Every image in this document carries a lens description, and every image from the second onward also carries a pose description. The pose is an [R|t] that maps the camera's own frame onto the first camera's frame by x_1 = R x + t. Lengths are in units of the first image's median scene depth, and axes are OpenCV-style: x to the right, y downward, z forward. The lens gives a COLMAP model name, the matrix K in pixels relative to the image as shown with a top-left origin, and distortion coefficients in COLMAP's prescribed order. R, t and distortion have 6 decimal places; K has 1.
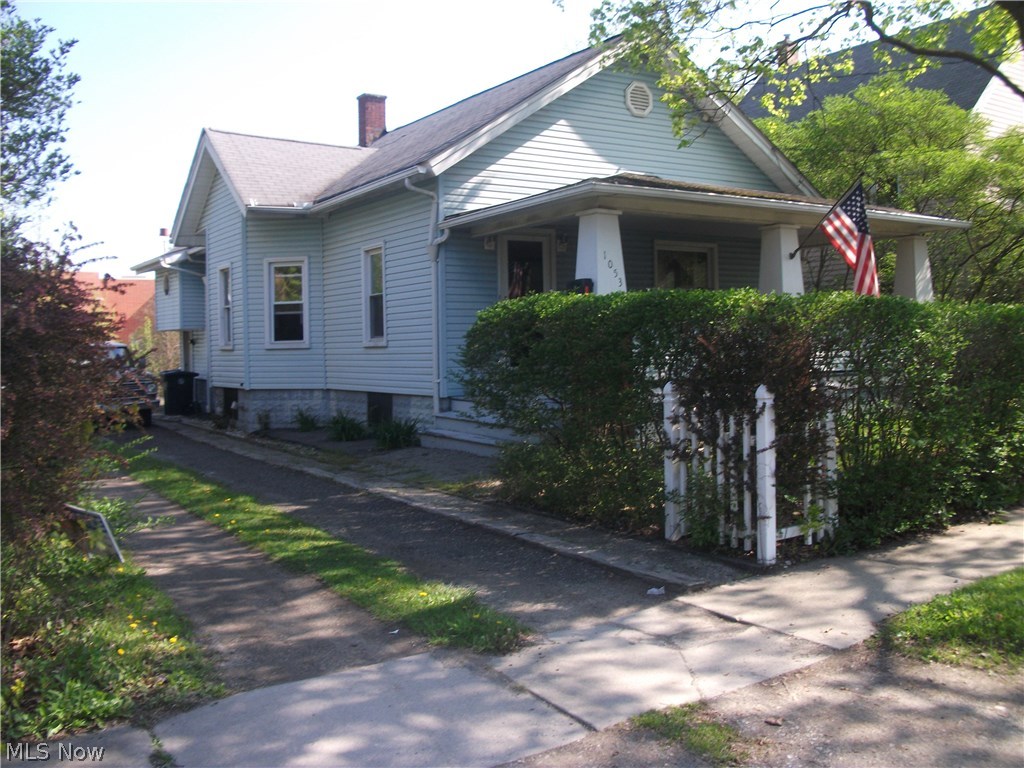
lens RADIAL K [[1012.5, 0, 512.0], [0, 1012.5, 384.0], [0, 0, 1]] dist [-0.181479, 0.185074]
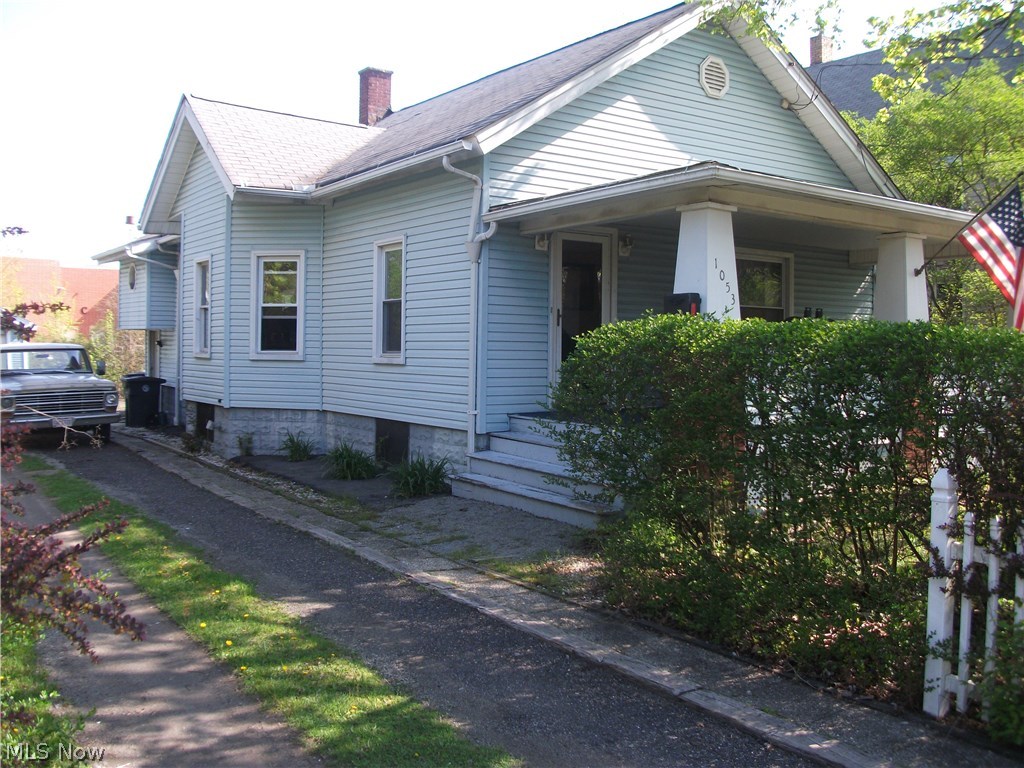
lens RADIAL K [[1012.5, 0, 512.0], [0, 1012.5, 384.0], [0, 0, 1]] dist [-0.181479, 0.185074]
pose [[0.998861, 0.030937, 0.036330, -0.066635], [-0.030853, 0.999520, -0.002866, -0.021914], [-0.036402, 0.001742, 0.999336, 0.183232]]
